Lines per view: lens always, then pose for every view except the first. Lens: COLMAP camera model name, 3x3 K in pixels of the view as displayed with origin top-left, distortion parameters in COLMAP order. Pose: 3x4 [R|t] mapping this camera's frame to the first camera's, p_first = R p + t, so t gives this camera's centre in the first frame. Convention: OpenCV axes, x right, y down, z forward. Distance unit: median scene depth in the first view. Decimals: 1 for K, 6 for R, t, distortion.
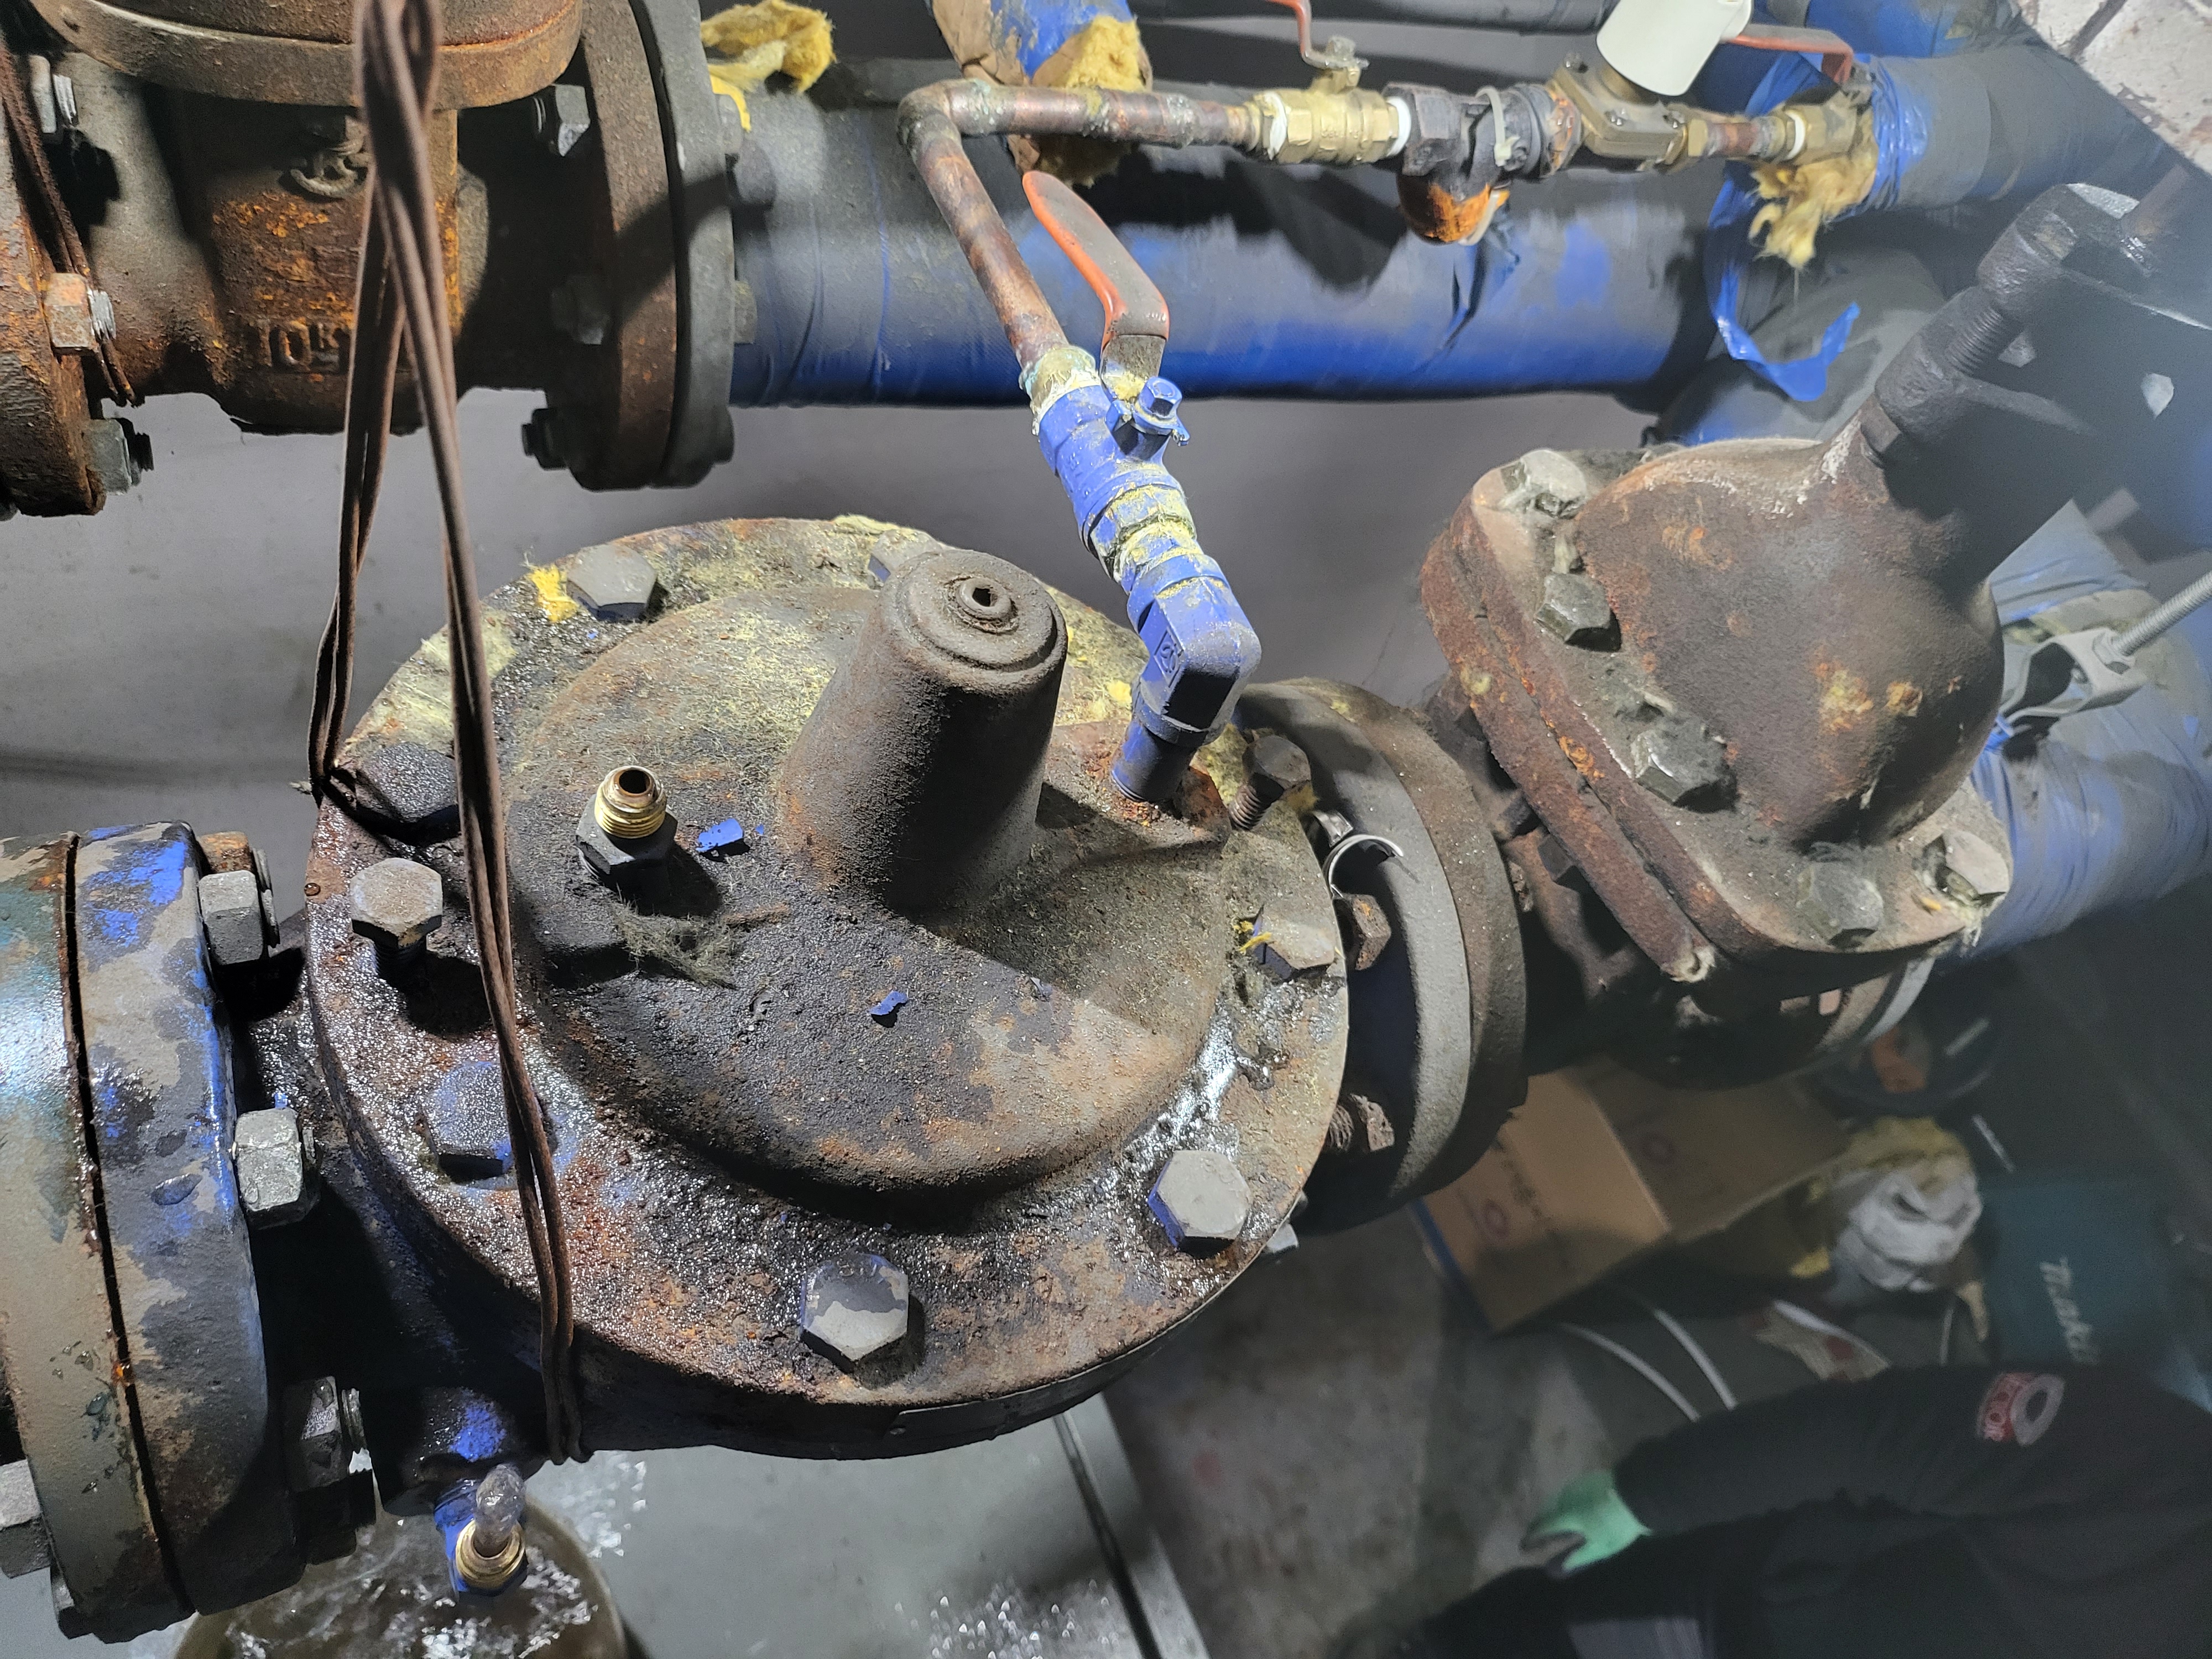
lens RADIAL K [[1536.5, 0, 1094.5], [0, 1536.5, 829.9], [0, 0, 1]] dist [0.030155, -0.027627]
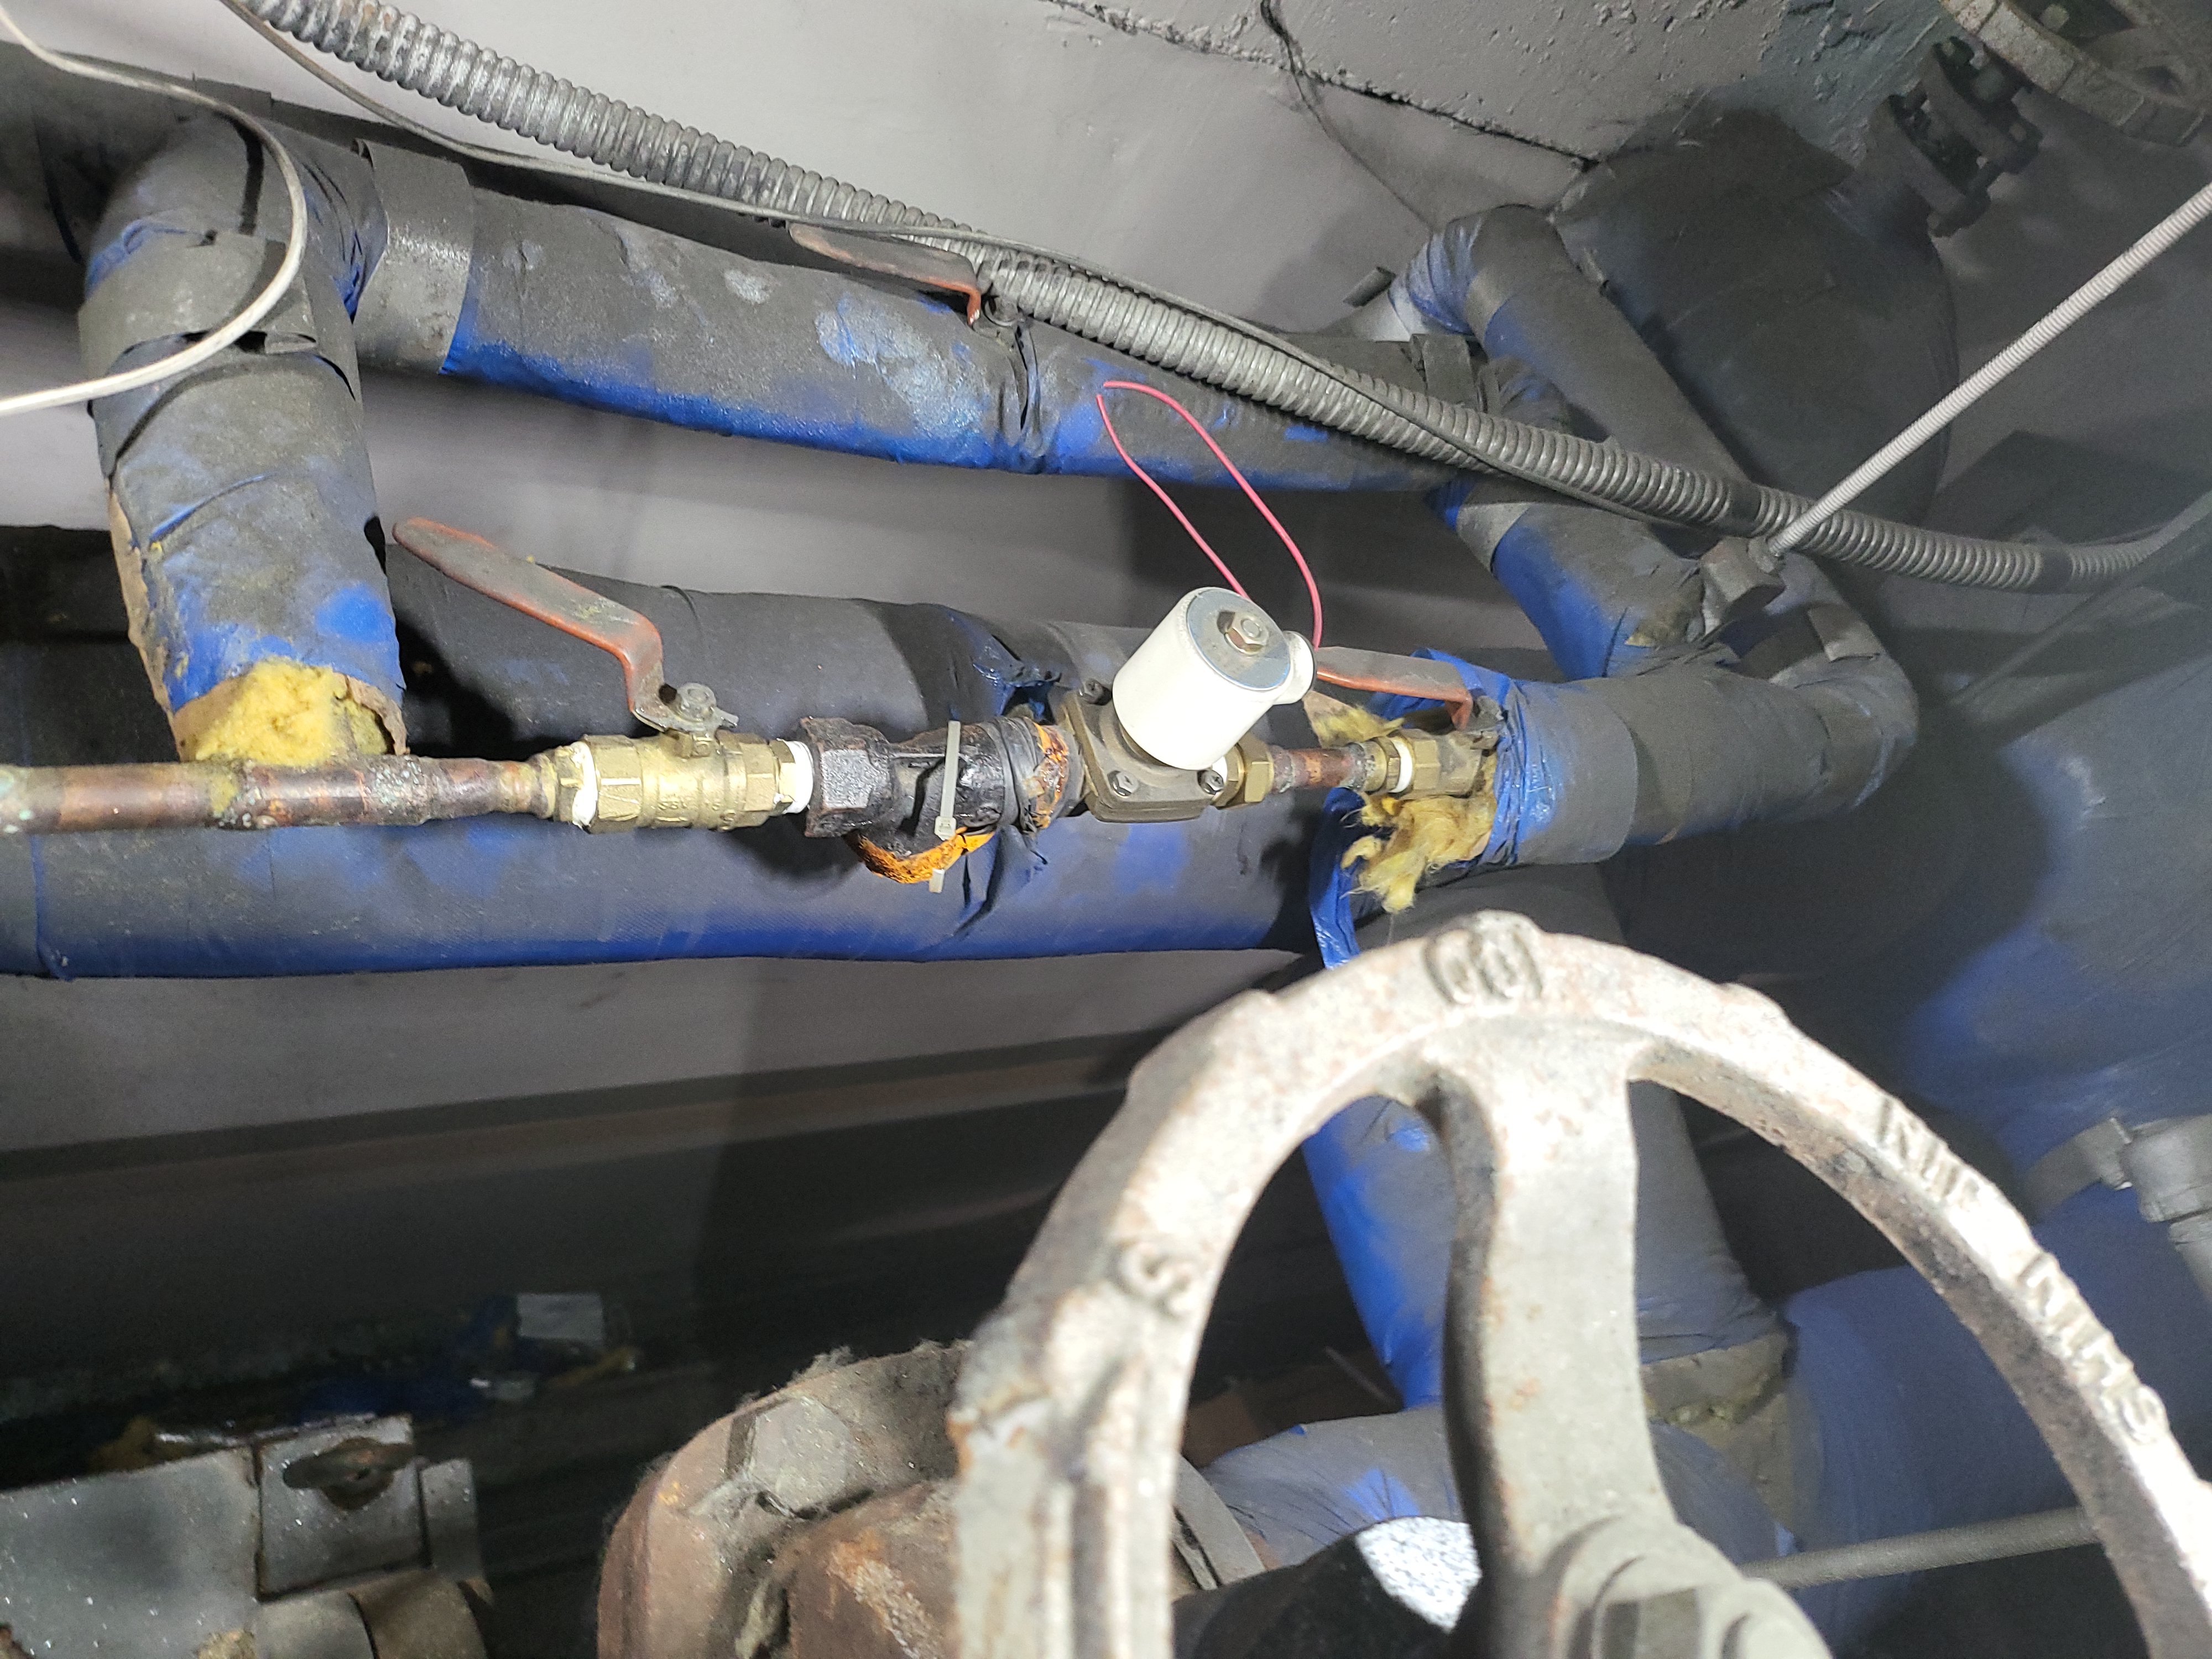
lens RADIAL K [[1536.5, 0, 1095.0], [0, 1536.5, 837.6], [0, 0, 1]] dist [0.030155, -0.027627]
pose [[0.984364, 0.158849, 0.076124, 0.310204], [-0.155934, 0.986837, -0.042860, -0.458394], [-0.081930, 0.030320, 0.996177, 0.279977]]
